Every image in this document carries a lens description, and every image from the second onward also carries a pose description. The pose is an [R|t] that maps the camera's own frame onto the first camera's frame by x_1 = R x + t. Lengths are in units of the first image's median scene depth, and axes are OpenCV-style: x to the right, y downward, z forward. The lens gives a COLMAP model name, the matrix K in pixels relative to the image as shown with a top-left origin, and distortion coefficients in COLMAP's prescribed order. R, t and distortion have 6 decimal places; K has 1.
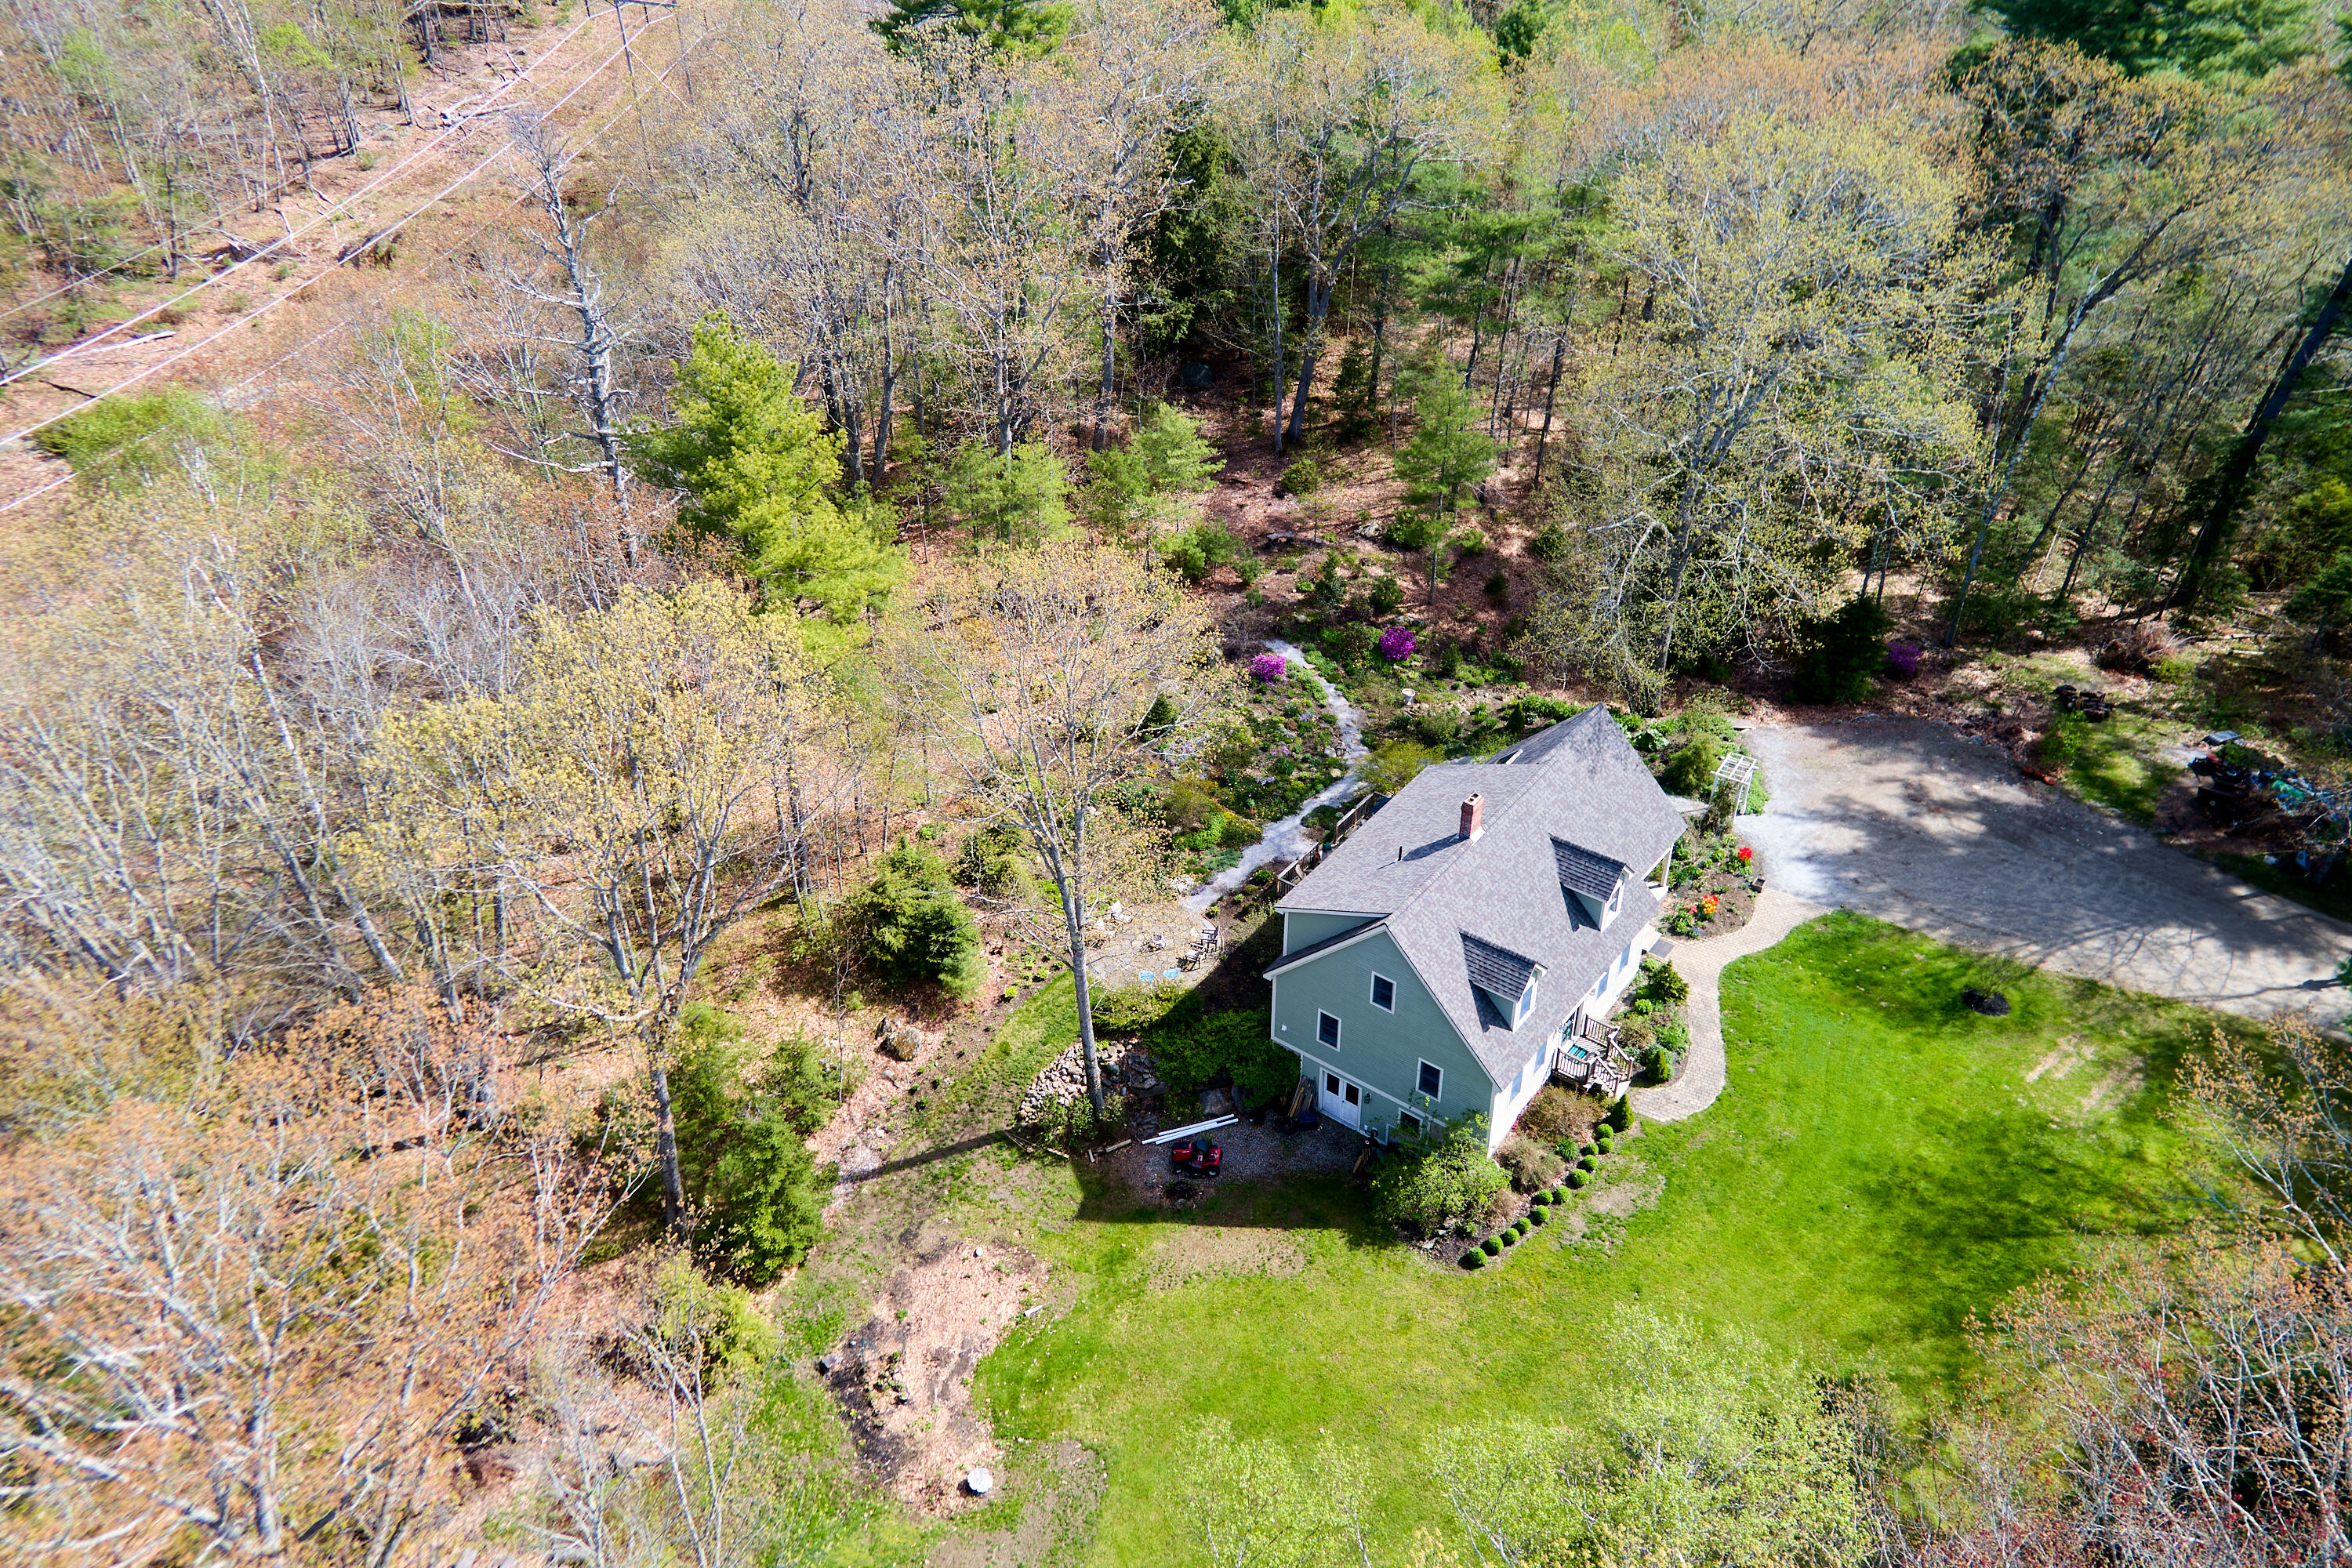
lens RADIAL K [[1893.1, 0, 1167.6], [0, 1893.1, 779.6], [0, 0, 1]] dist [0.248355, 0.008547]
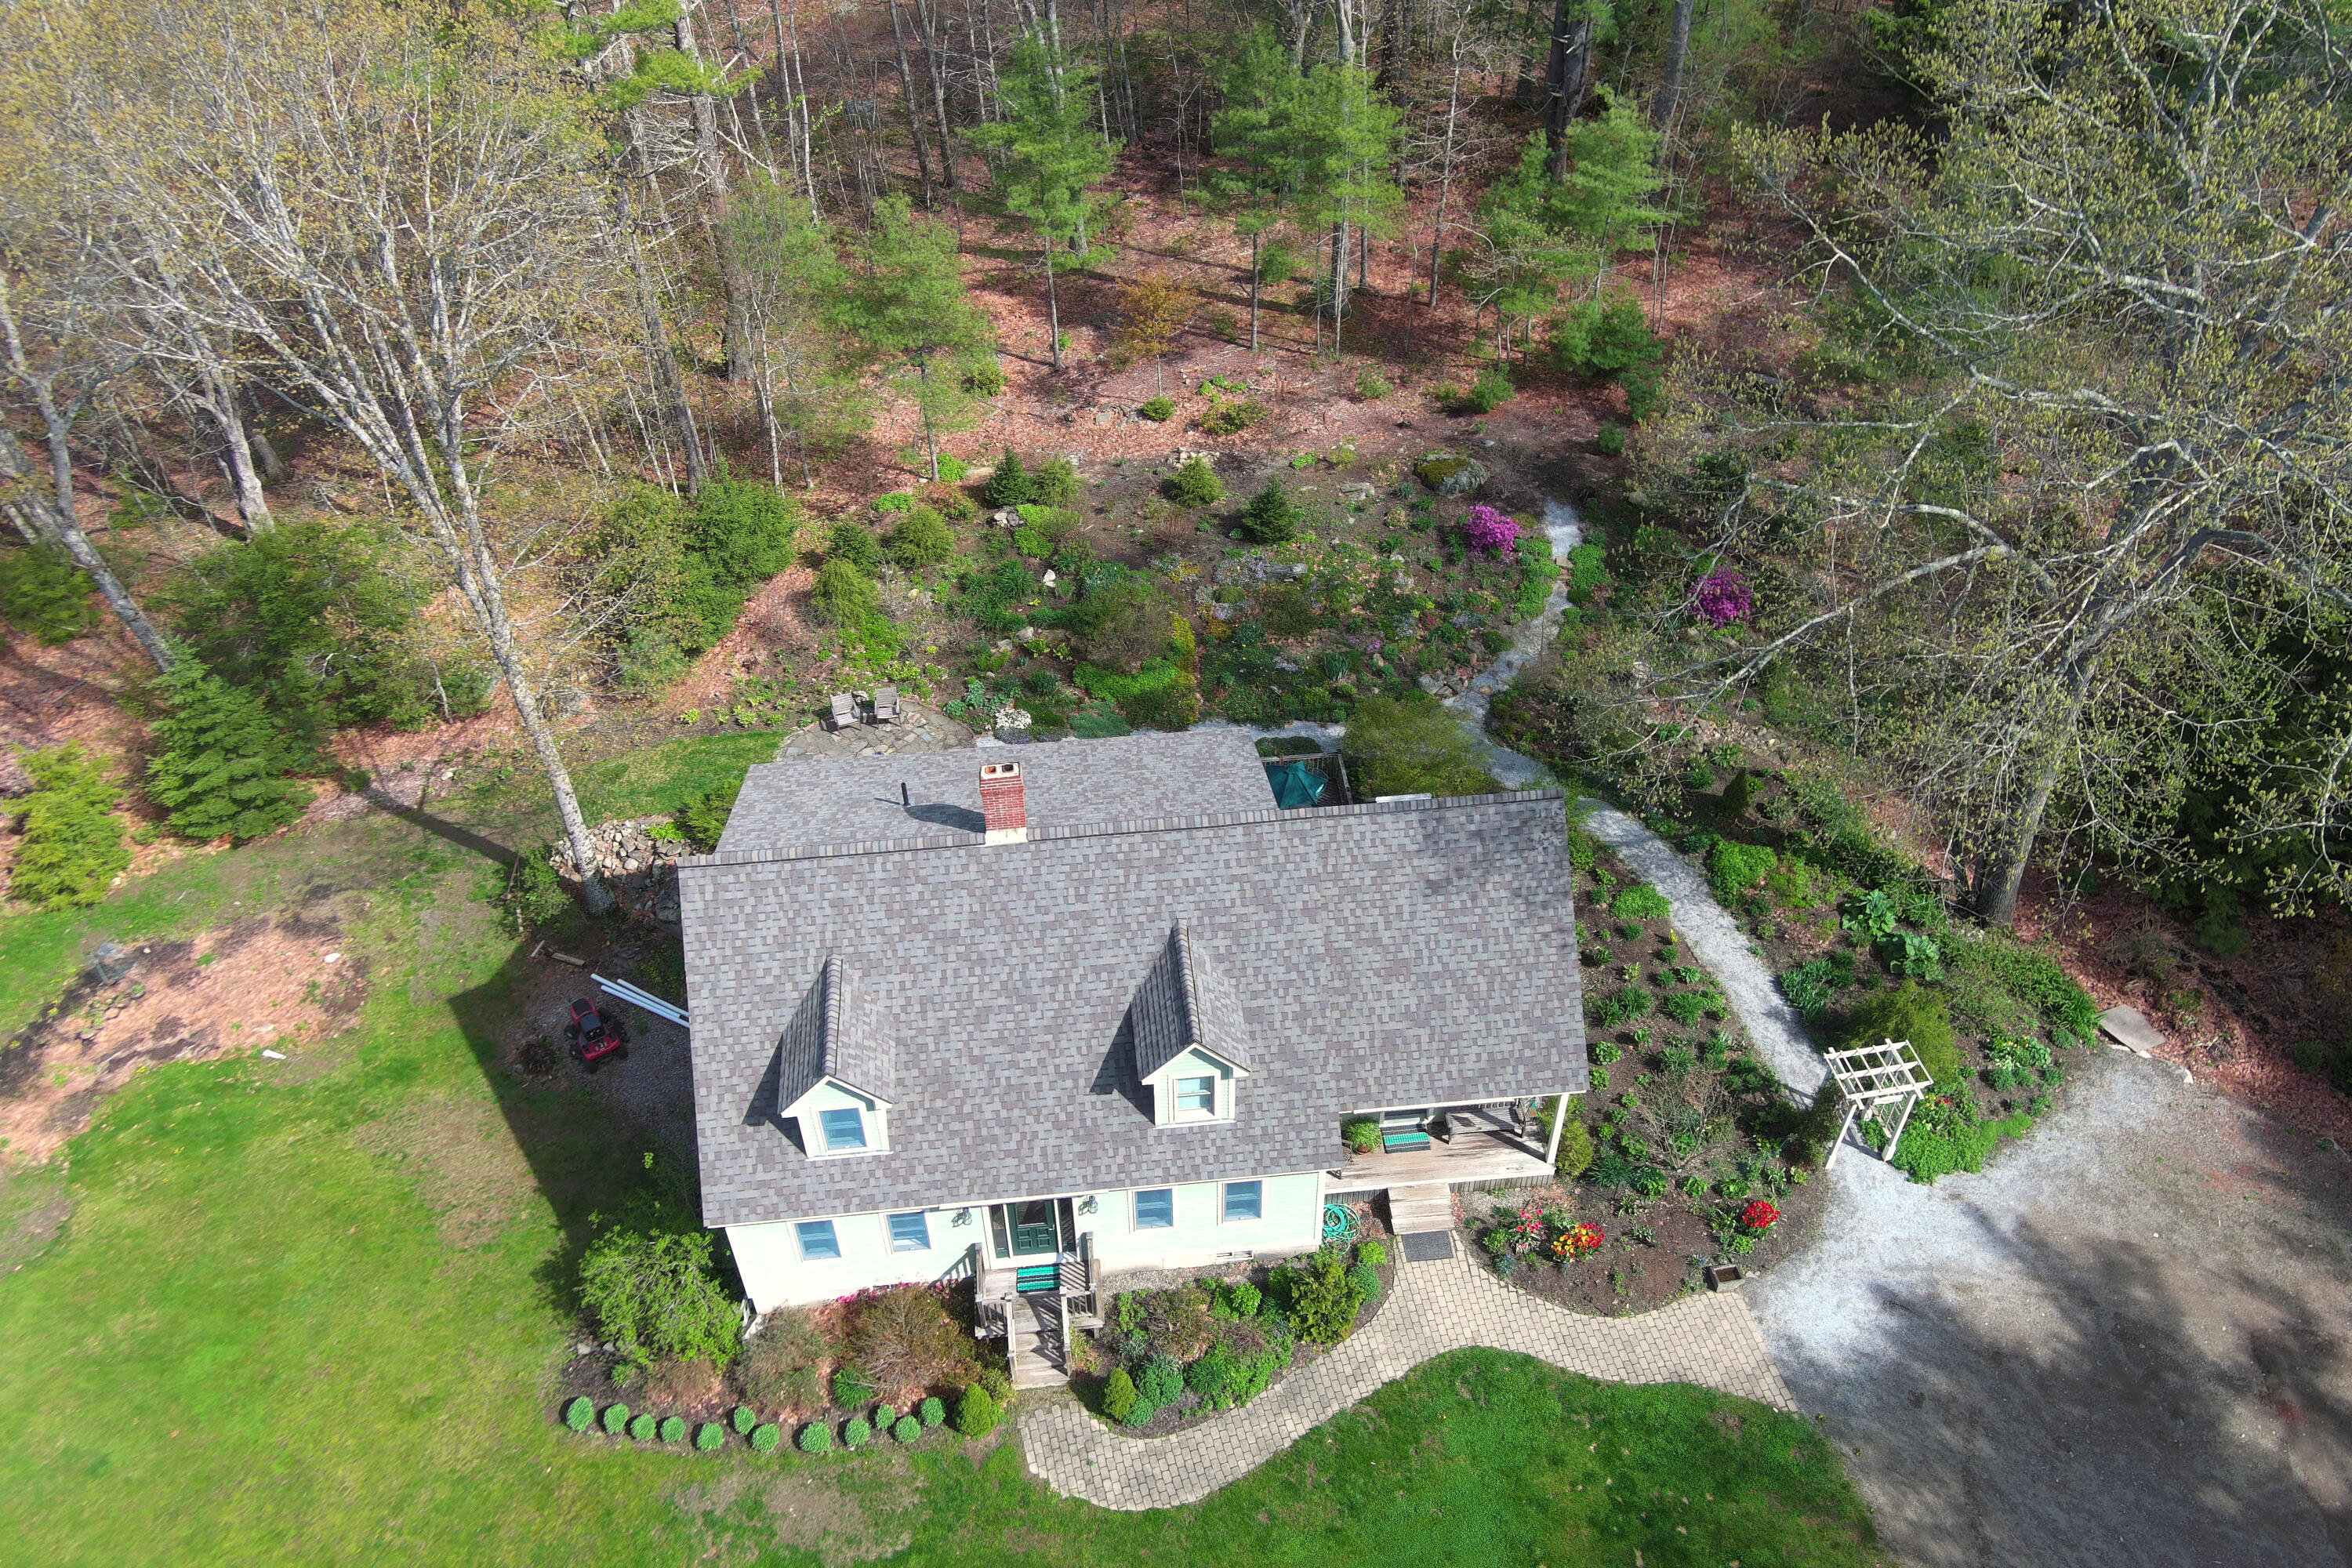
lens RADIAL K [[1815.3, 0, 1171.7], [0, 1815.3, 782.6], [0, 0, 1]] dist [0.032057, -0.028925]
pose [[0.672350, 0.505733, -0.540537, 0.431377], [-0.421825, 0.861824, 0.281644, -0.138864], [0.608284, 0.038649, 0.792778, 0.577806]]
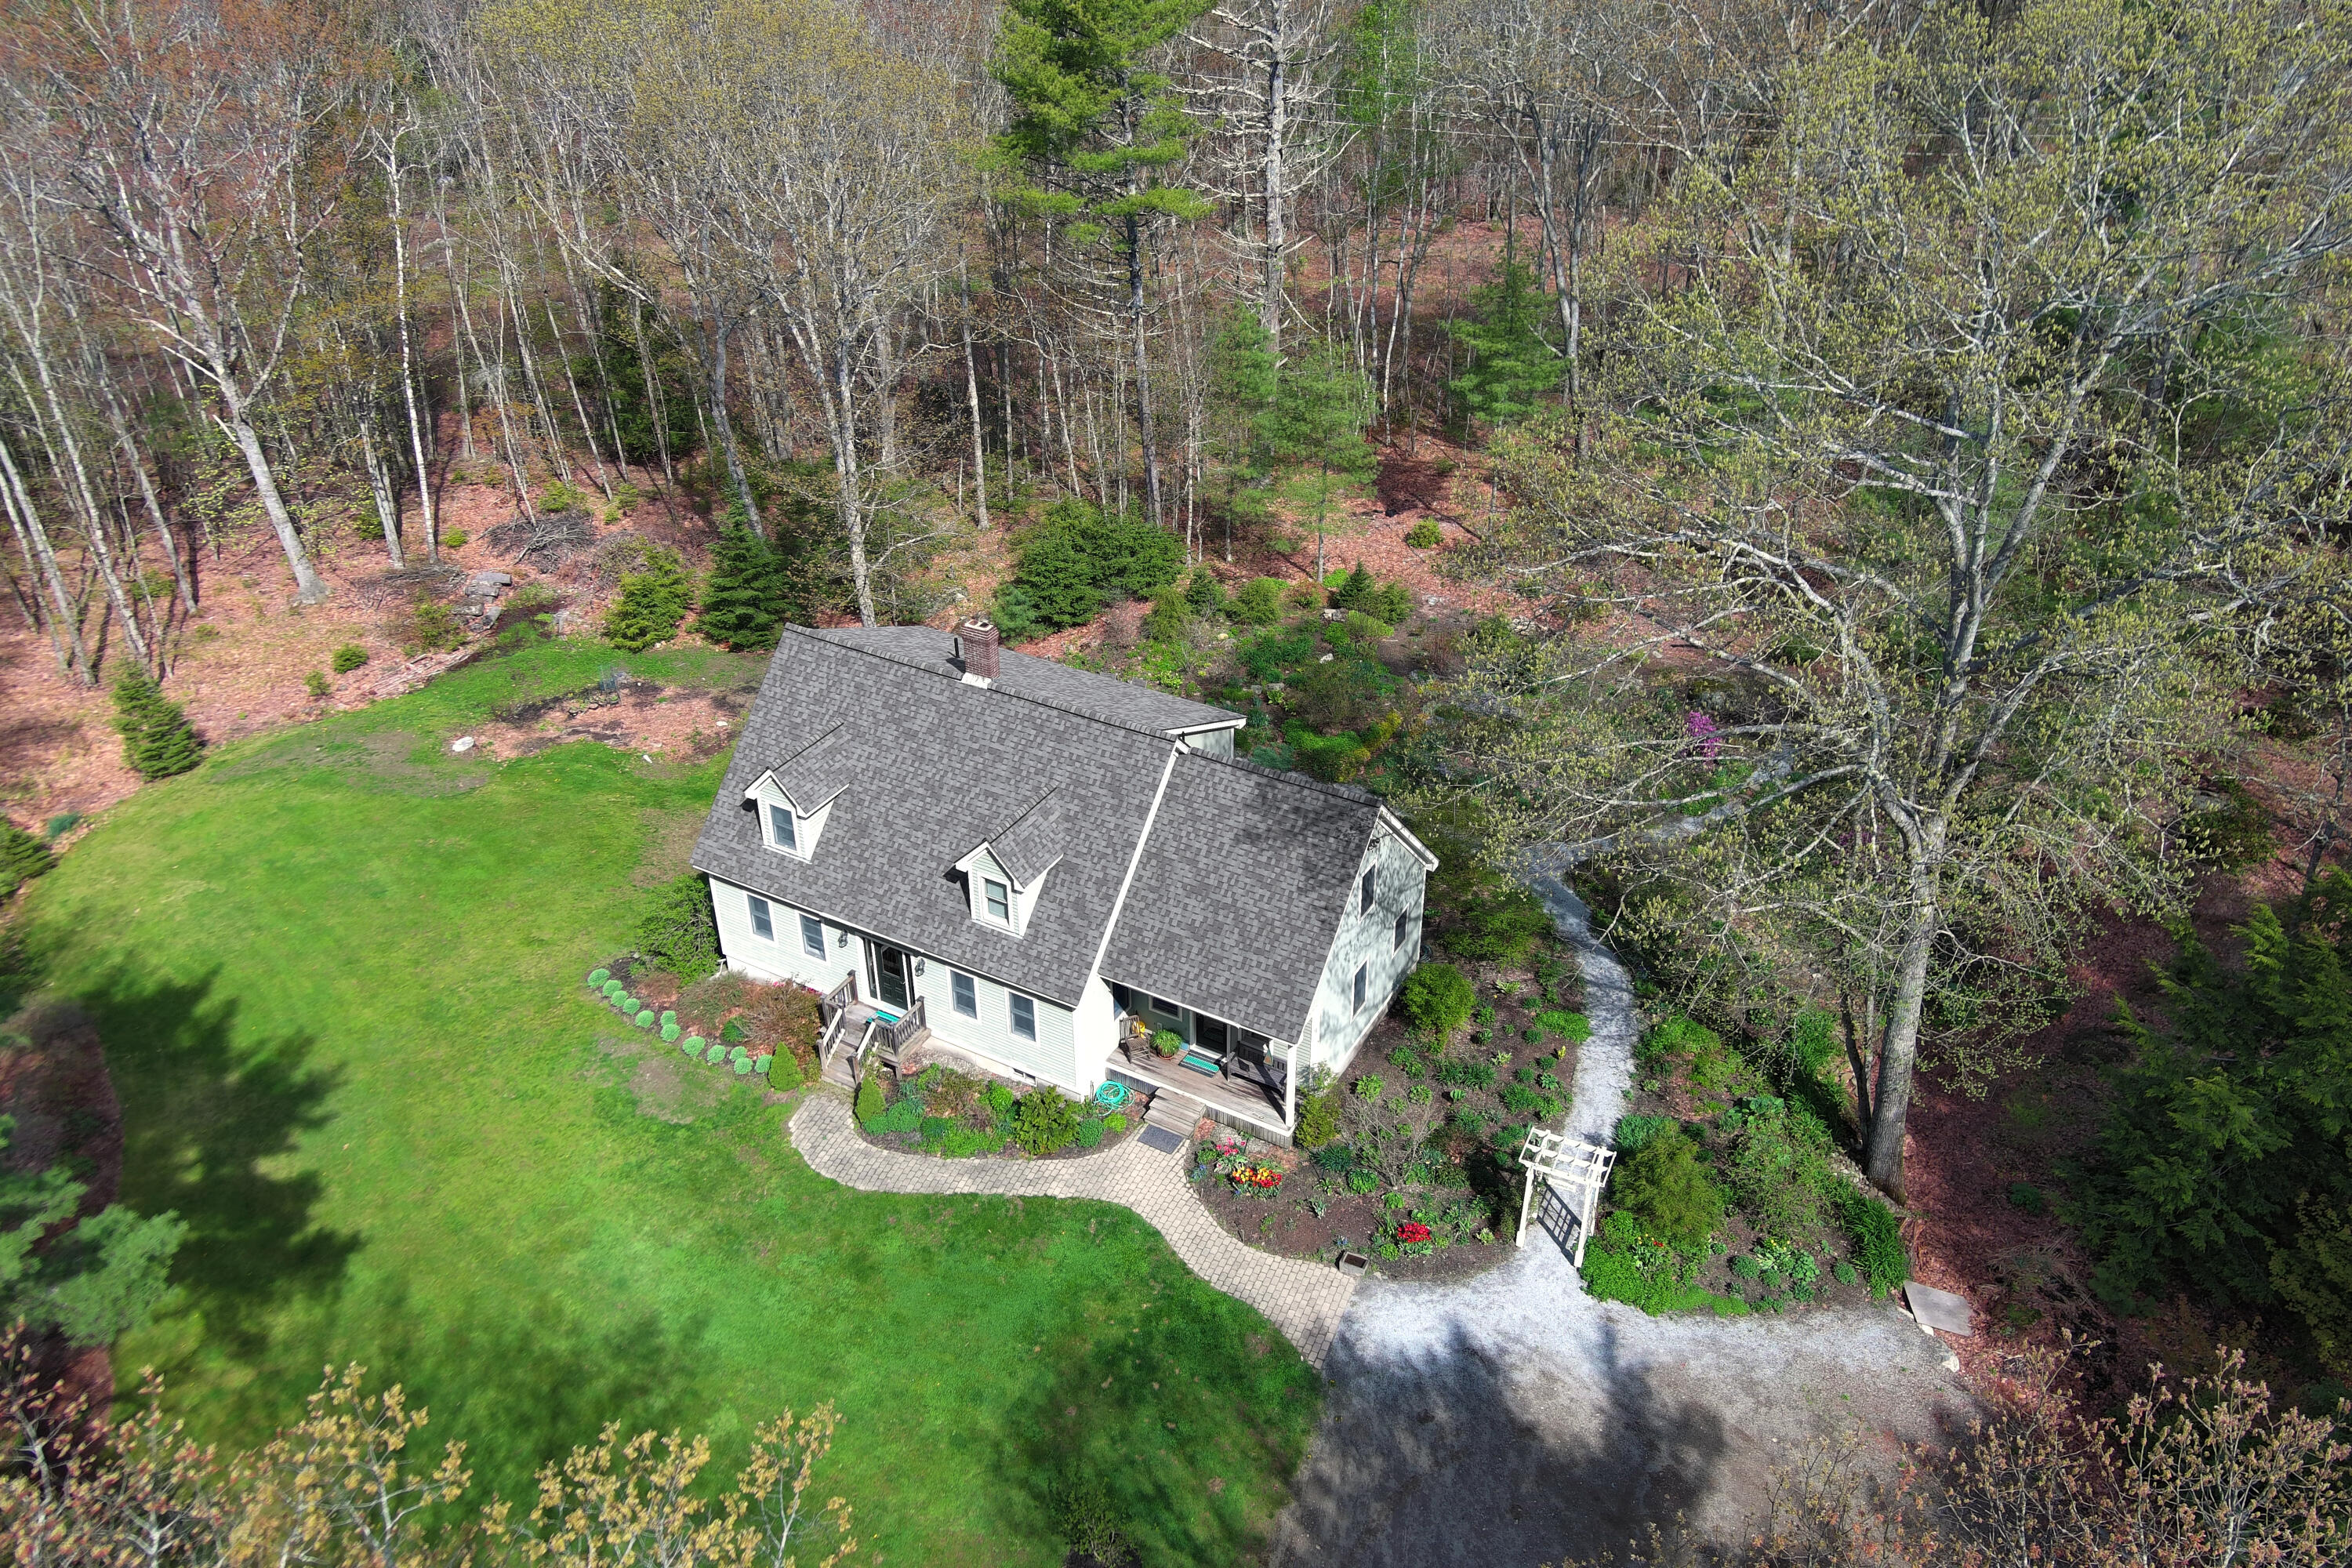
lens RADIAL K [[1815.3, 0, 1178.9], [0, 1815.3, 789.7], [0, 0, 1]] dist [0.032057, -0.028925]
pose [[0.121827, 0.540599, -0.832413, 0.712350], [-0.572997, 0.723100, 0.385747, -0.233335], [0.810452, 0.429975, 0.397855, 0.751395]]
